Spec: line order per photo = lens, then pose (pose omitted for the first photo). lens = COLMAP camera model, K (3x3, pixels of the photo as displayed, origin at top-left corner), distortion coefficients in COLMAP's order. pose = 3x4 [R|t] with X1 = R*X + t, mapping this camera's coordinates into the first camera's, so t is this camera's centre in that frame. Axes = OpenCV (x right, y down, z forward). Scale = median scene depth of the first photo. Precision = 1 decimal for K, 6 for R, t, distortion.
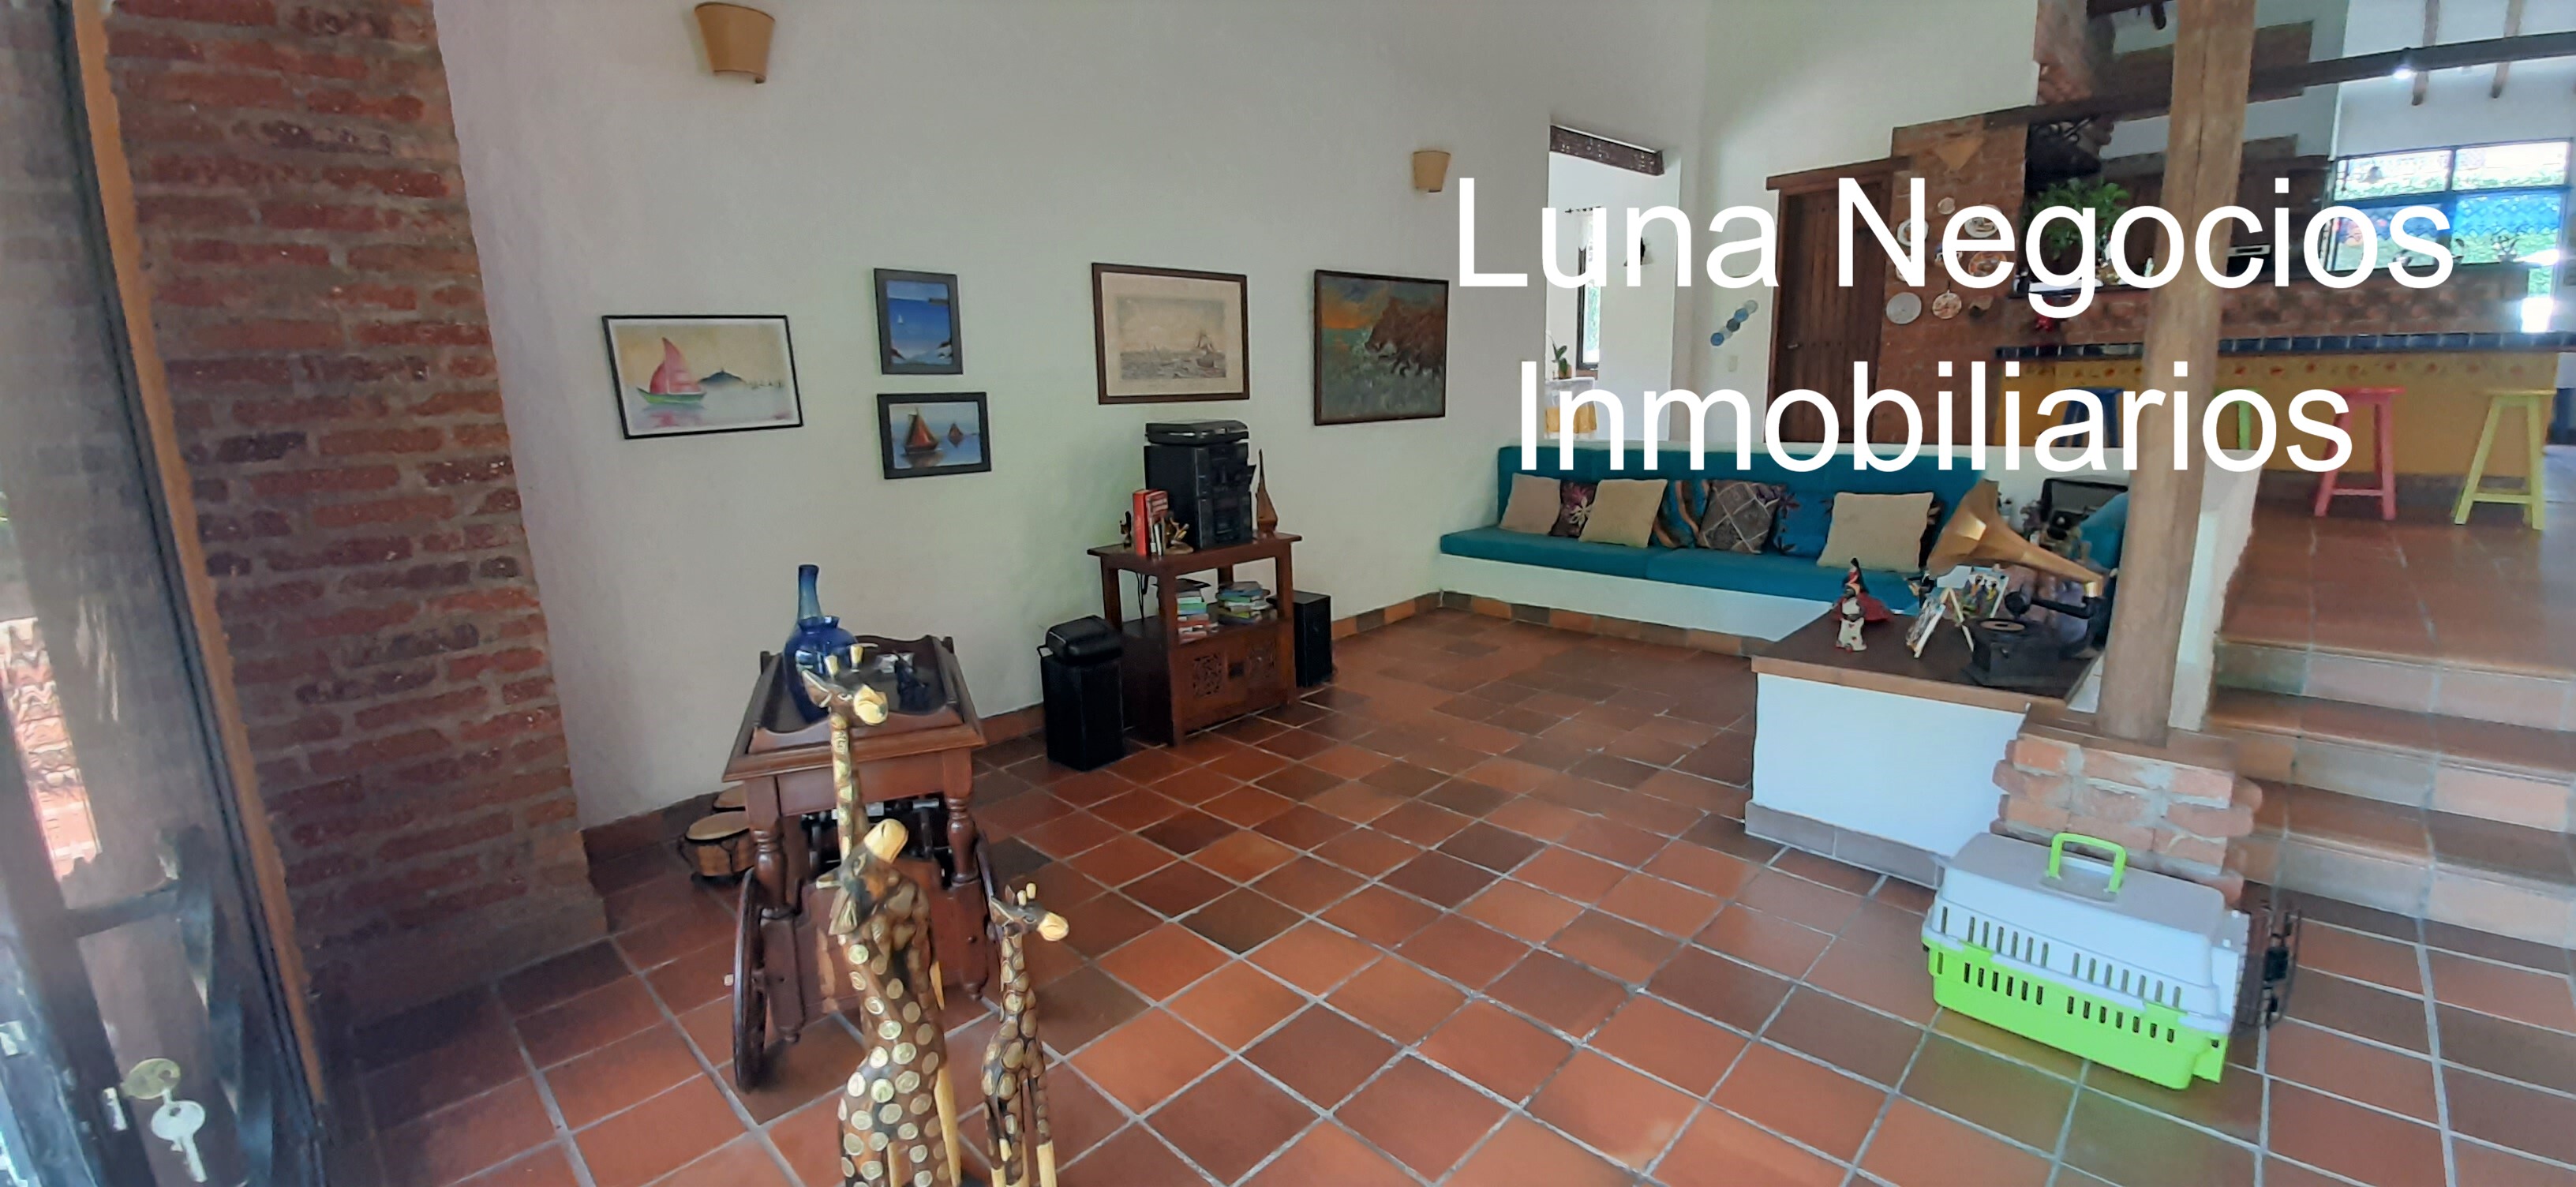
lens RADIAL K [[1015.7, 0, 1293.5], [0, 1015.7, 579.3], [0, 0, 1]] dist [0.015614, -0.015884]
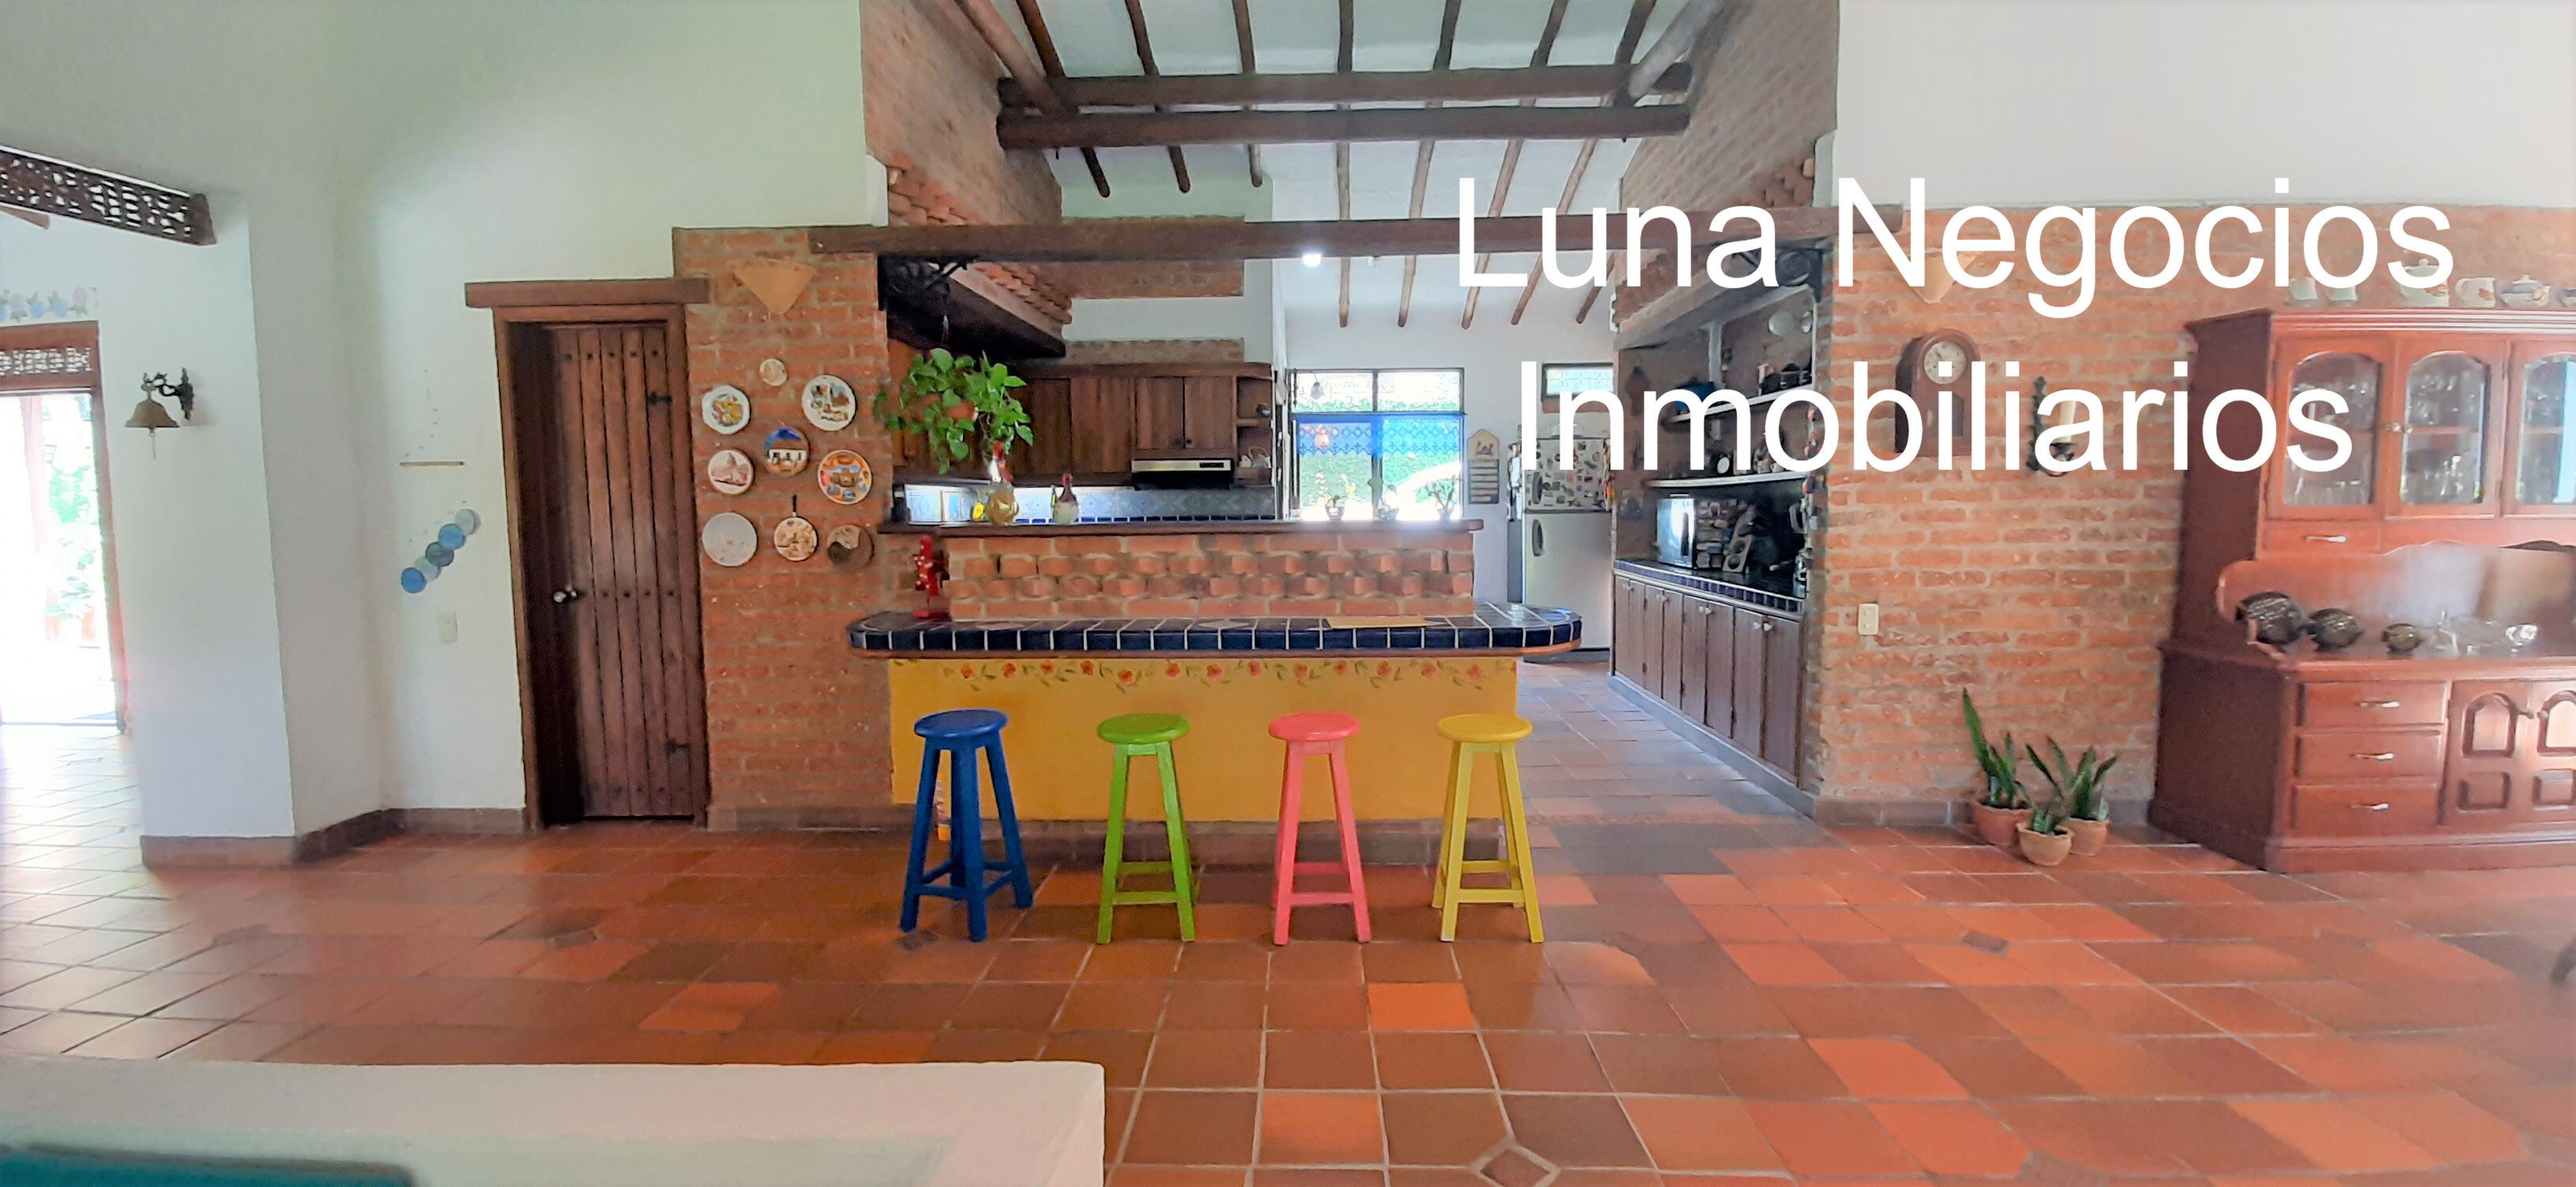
lens RADIAL K [[1015.7, 0, 1293.5], [0, 1015.7, 579.3], [0, 0, 1]] dist [0.015614, -0.015884]
pose [[0.732857, -0.025890, 0.679889, 0.705927], [0.120544, 0.988408, -0.092297, -0.245464], [-0.669619, 0.149597, 0.727483, 0.608074]]
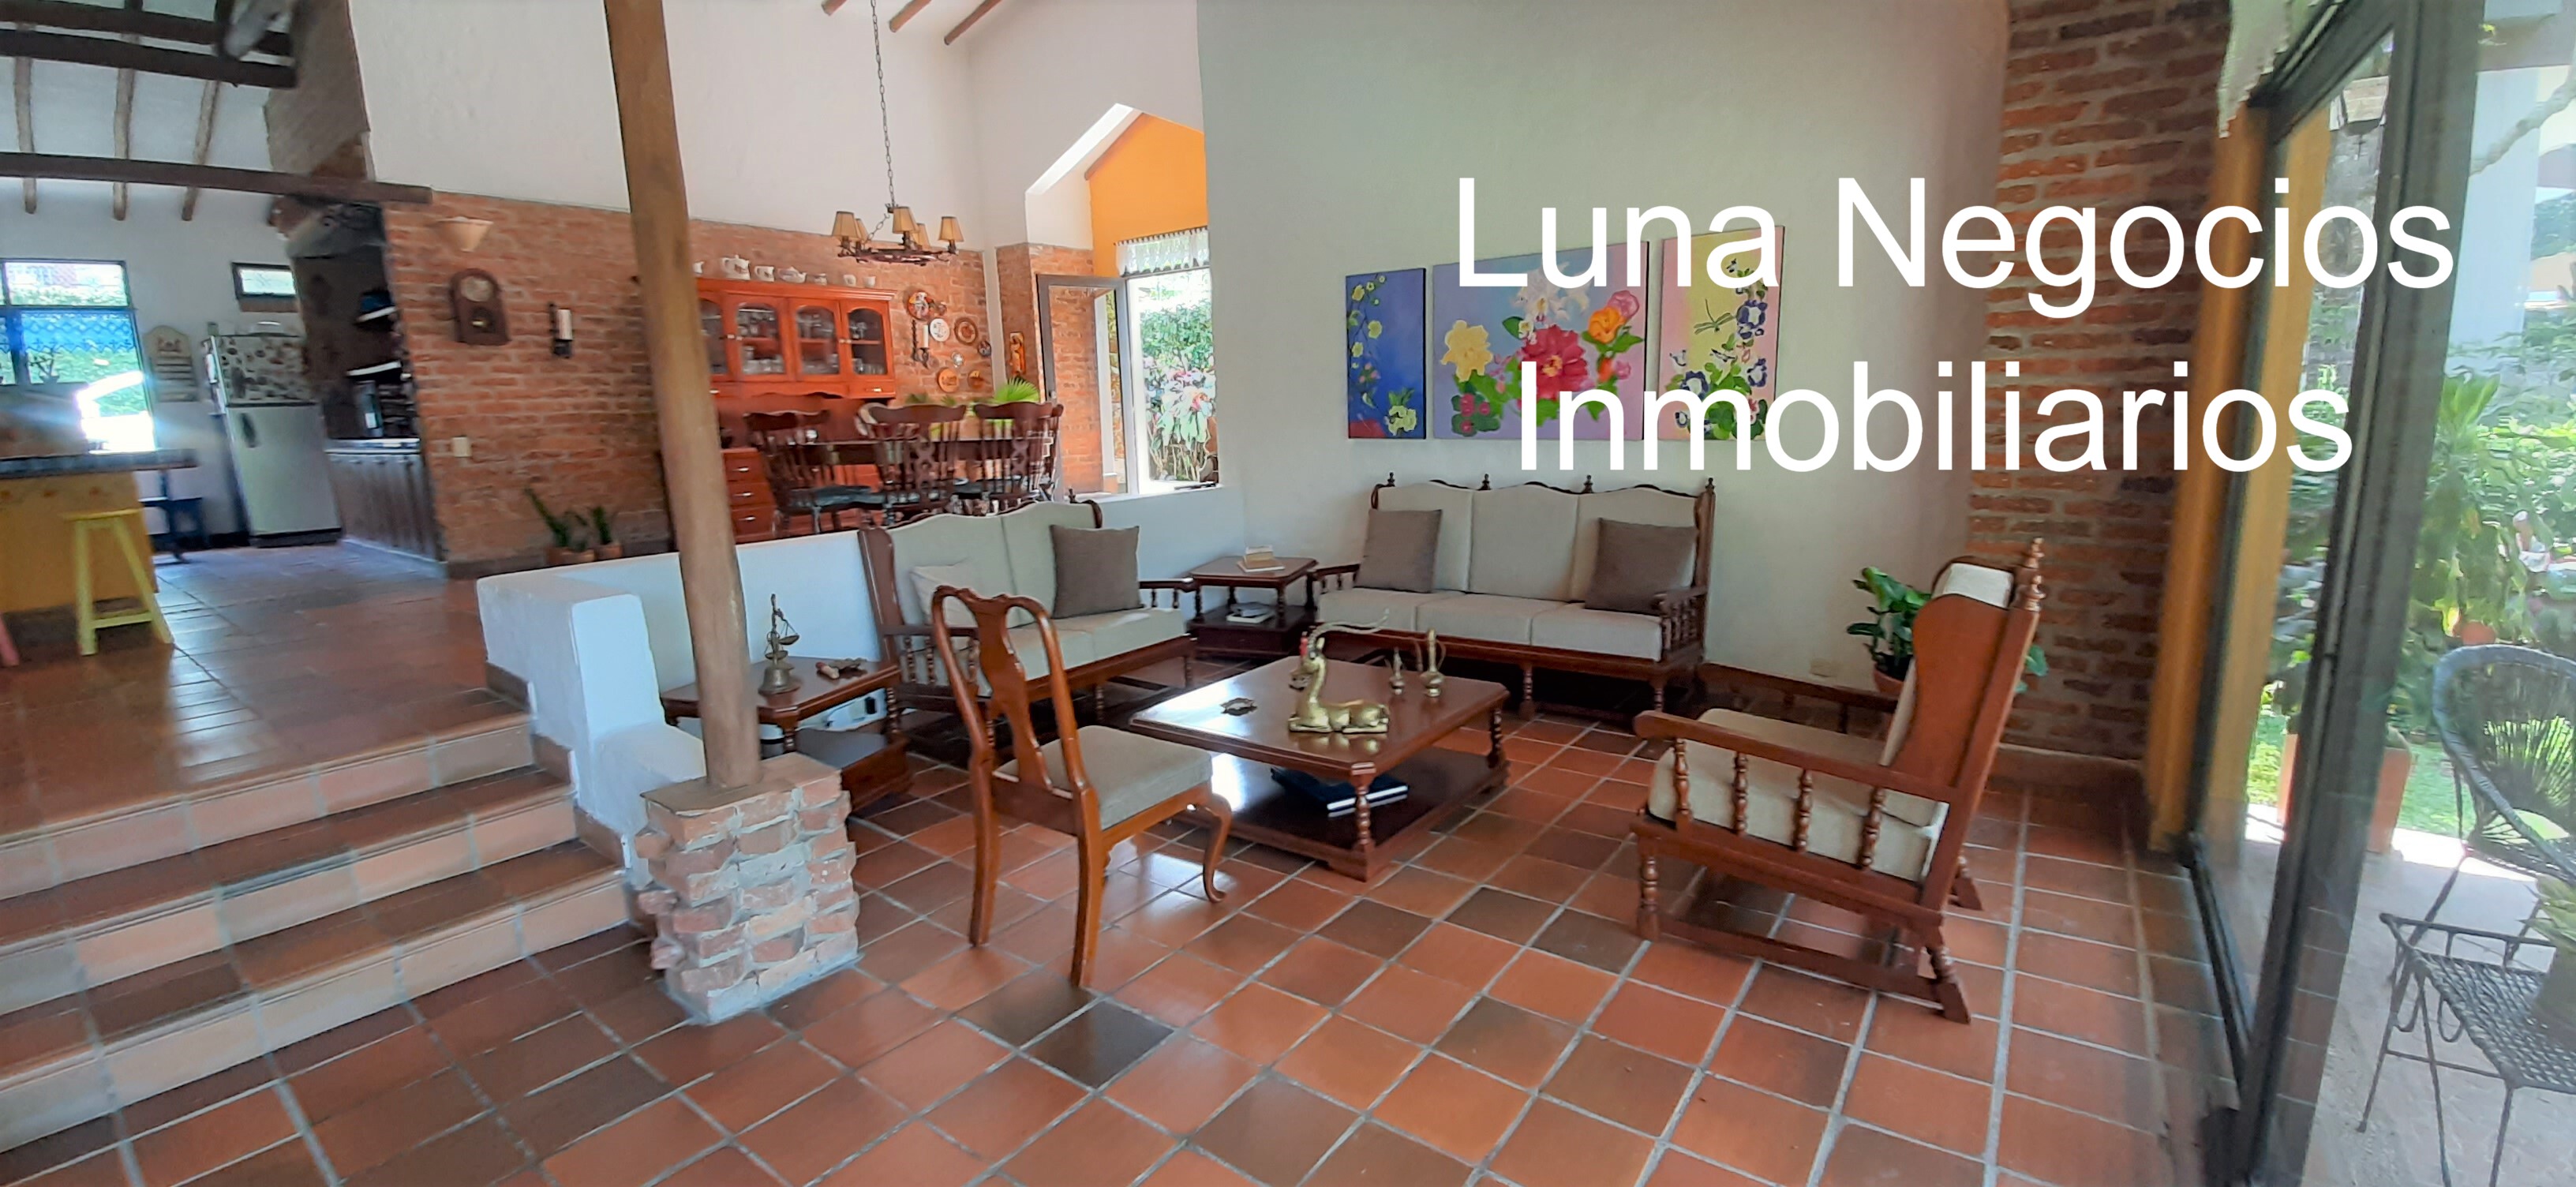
lens RADIAL K [[1014.9, 0, 1280.9], [0, 1014.9, 572.4], [0, 0, 1]] dist [0.035300, -0.024083]
pose [[-0.114780, -0.125764, 0.985398, 0.100070], [0.235933, 0.960120, 0.150020, -0.009273], [-0.964967, 0.249707, -0.080531, -0.025931]]
